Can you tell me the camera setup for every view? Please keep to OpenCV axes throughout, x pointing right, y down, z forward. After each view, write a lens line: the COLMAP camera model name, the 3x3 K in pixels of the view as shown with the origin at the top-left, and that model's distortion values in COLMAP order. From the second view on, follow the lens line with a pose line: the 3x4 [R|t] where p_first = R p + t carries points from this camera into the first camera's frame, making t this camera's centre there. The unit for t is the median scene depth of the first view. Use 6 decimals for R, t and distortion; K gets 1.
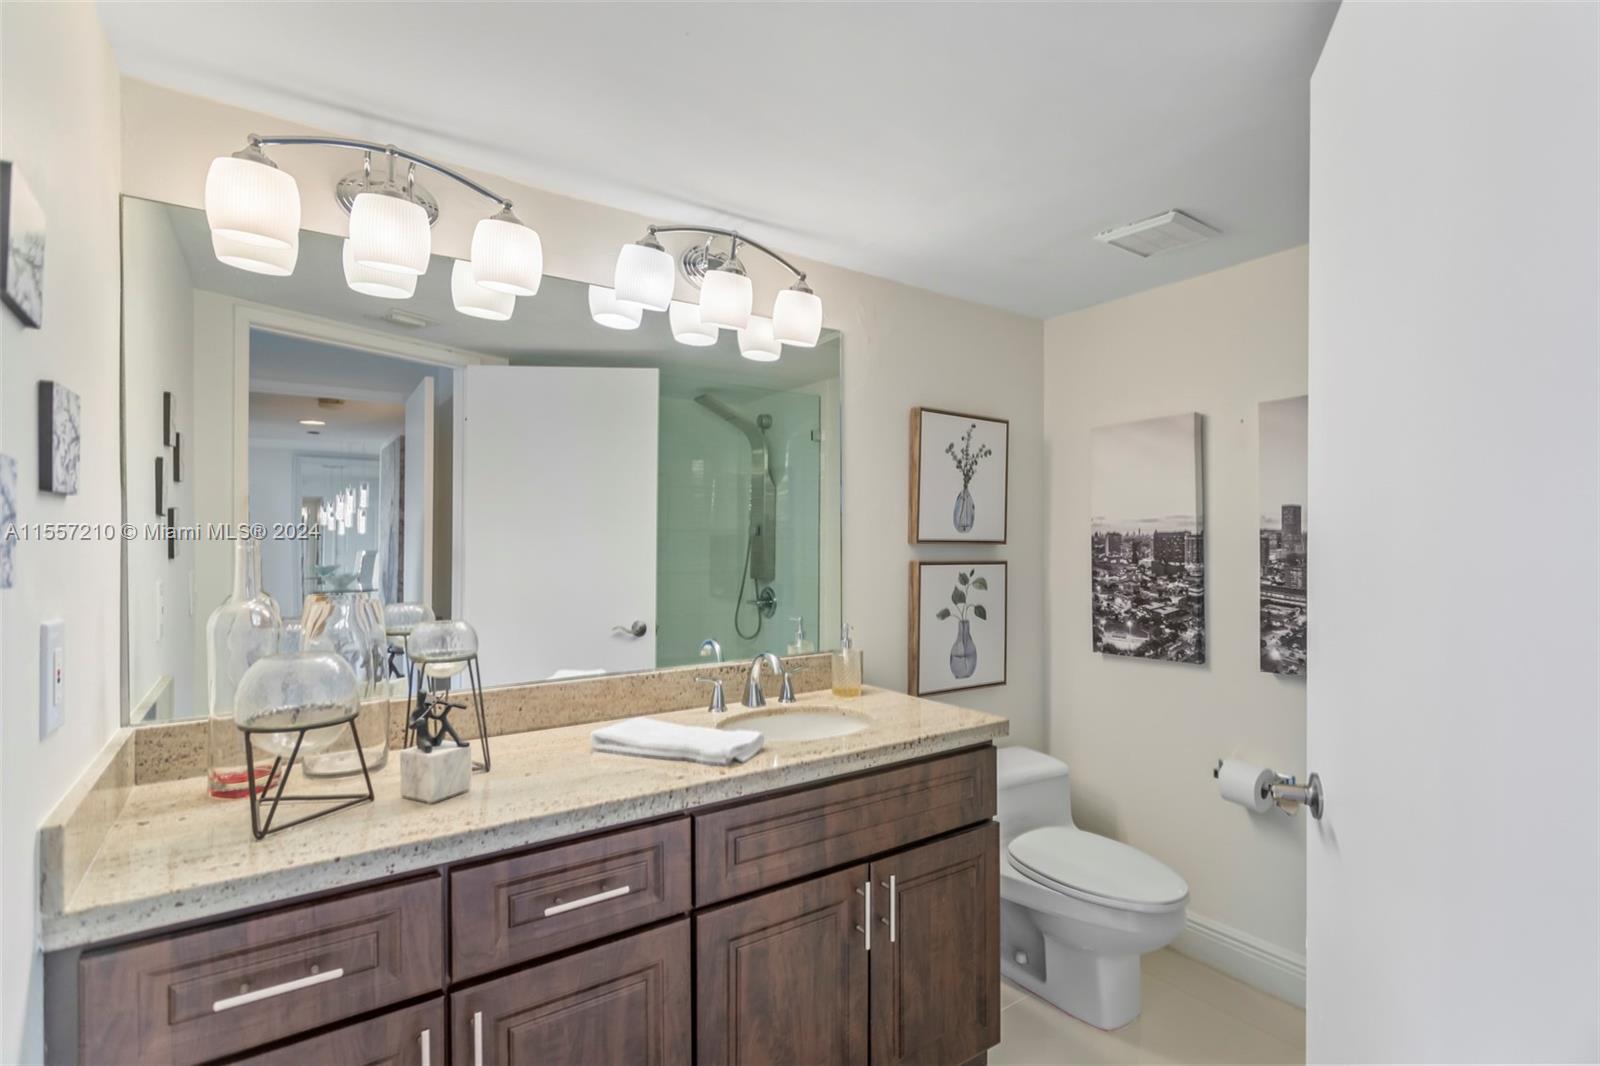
lens RADIAL K [[763.8, 0, 810.1], [0, 763.8, 536.8], [0, 0, 1]] dist [0.003818, 0.001774]
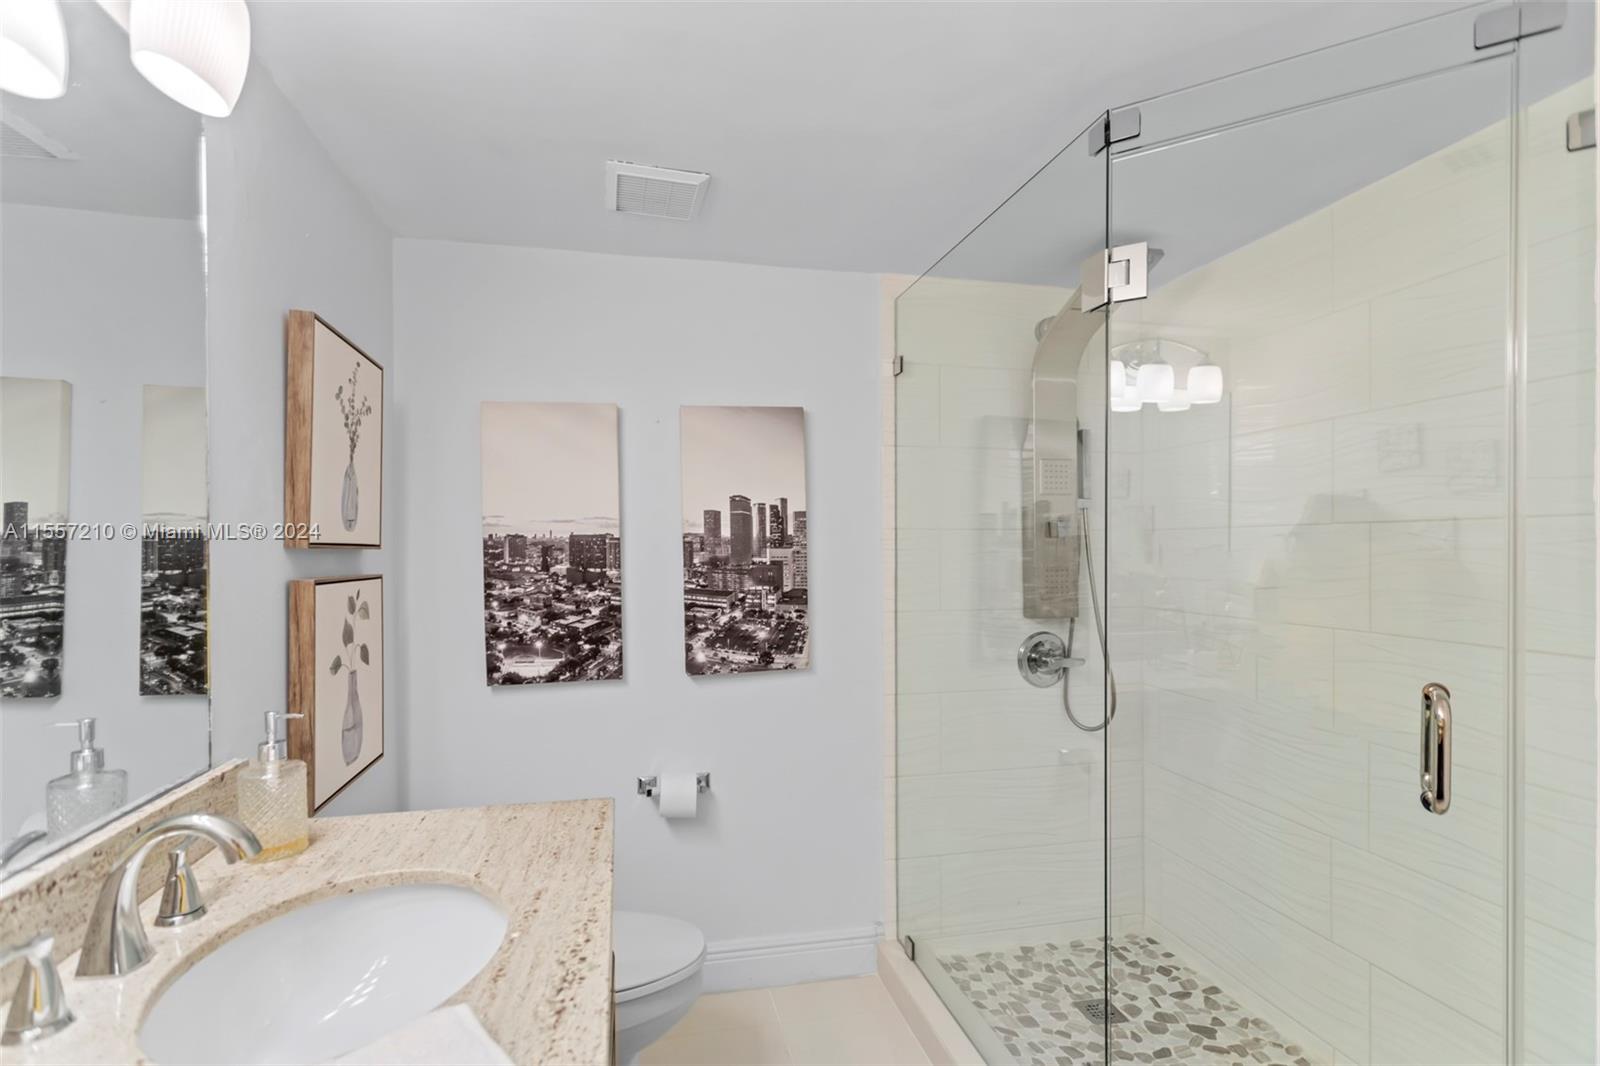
lens RADIAL K [[763.8, 0, 795.1], [0, 763.8, 547.2], [0, 0, 1]] dist [0.003818, 0.001774]
pose [[0.398292, -0.002430, 0.917255, -0.236432], [-0.003969, 0.999983, 0.004373, 0.003633], [-0.917250, -0.005382, 0.398276, 0.425789]]
